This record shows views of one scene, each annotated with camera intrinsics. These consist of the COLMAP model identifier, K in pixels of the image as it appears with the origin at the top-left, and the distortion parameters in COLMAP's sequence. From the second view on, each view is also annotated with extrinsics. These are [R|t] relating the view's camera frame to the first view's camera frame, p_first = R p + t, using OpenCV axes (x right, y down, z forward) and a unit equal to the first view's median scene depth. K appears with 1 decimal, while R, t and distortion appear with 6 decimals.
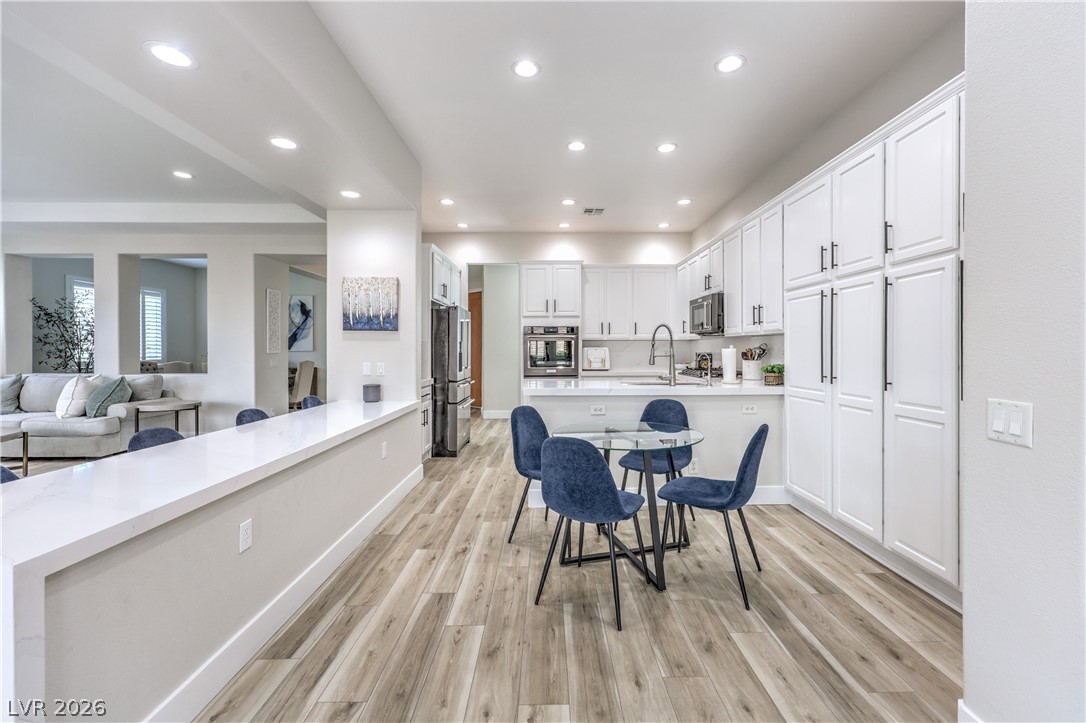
lens RADIAL K [[450.0, 0, 553.5], [0, 450.0, 354.1], [0, 0, 1]] dist [0.002686, -0.000398]
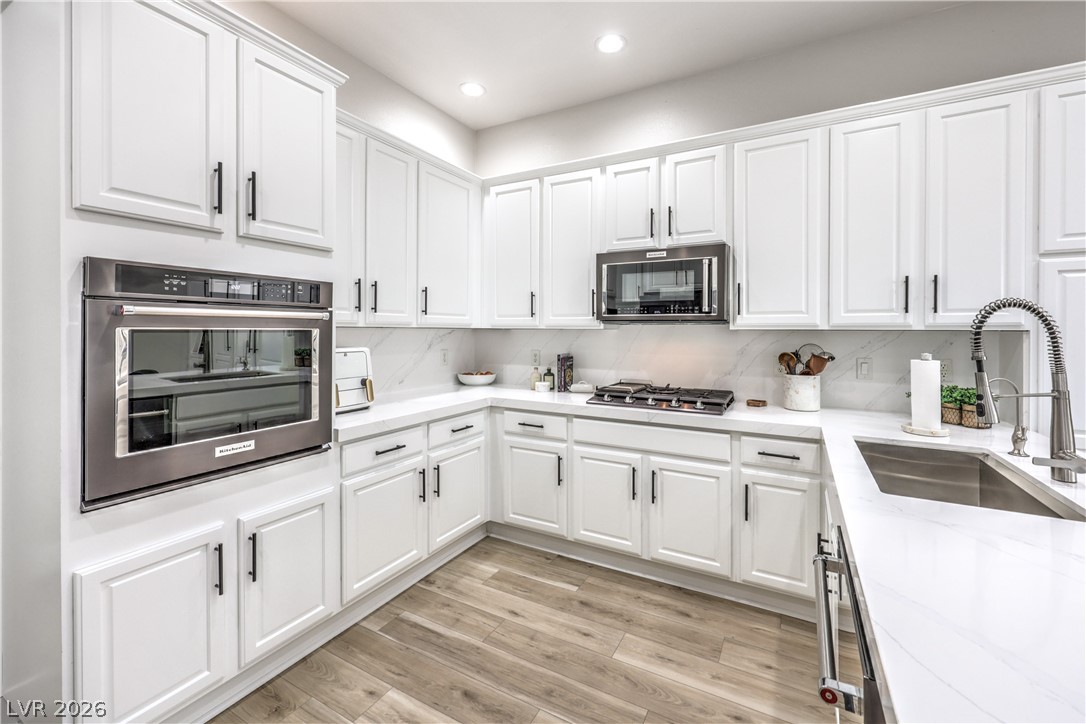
lens RADIAL K [[450.0, 0, 543.1], [0, 450.0, 335.4], [0, 0, 1]] dist [0.002686, -0.000398]
pose [[0.491711, -0.000595, 0.870759, -0.141990], [0.002622, 0.999996, -0.000797, -0.025013], [-0.870755, 0.002675, 0.491710, 0.720443]]
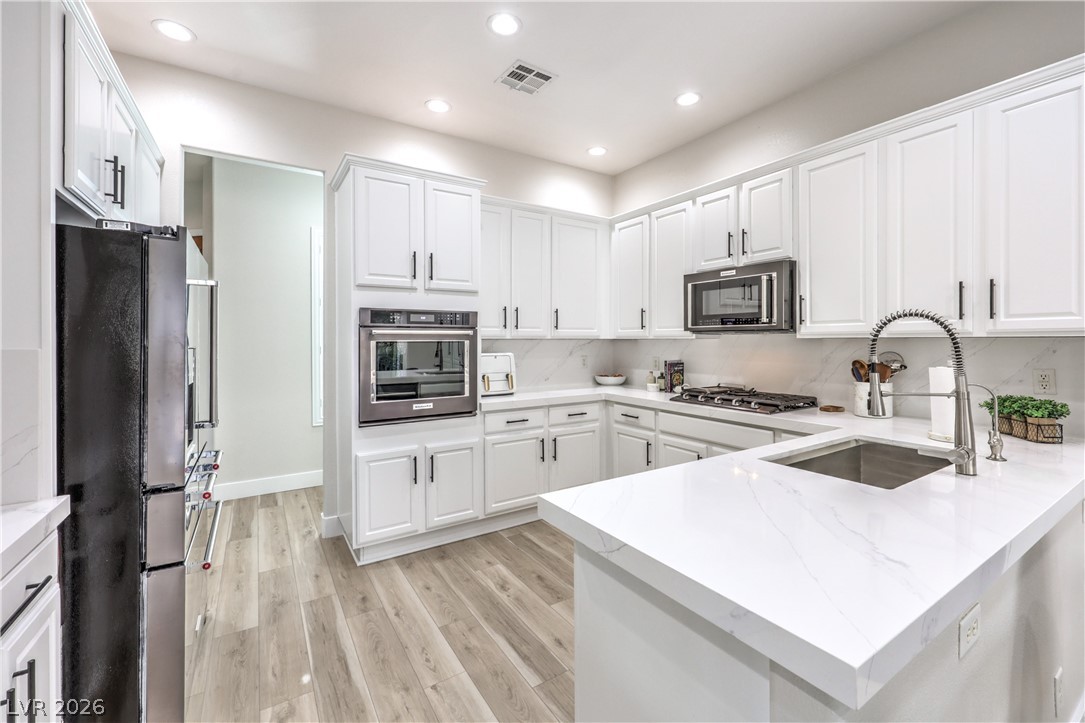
lens RADIAL K [[449.6, 0, 543.6], [0, 449.6, 345.6], [0, 0, 1]] dist [0.002686, -0.000398]
pose [[0.849454, -0.001553, 0.527660, -0.144656], [0.003859, 0.999987, -0.003269, -0.022516], [-0.527648, 0.004814, 0.849450, 0.537038]]
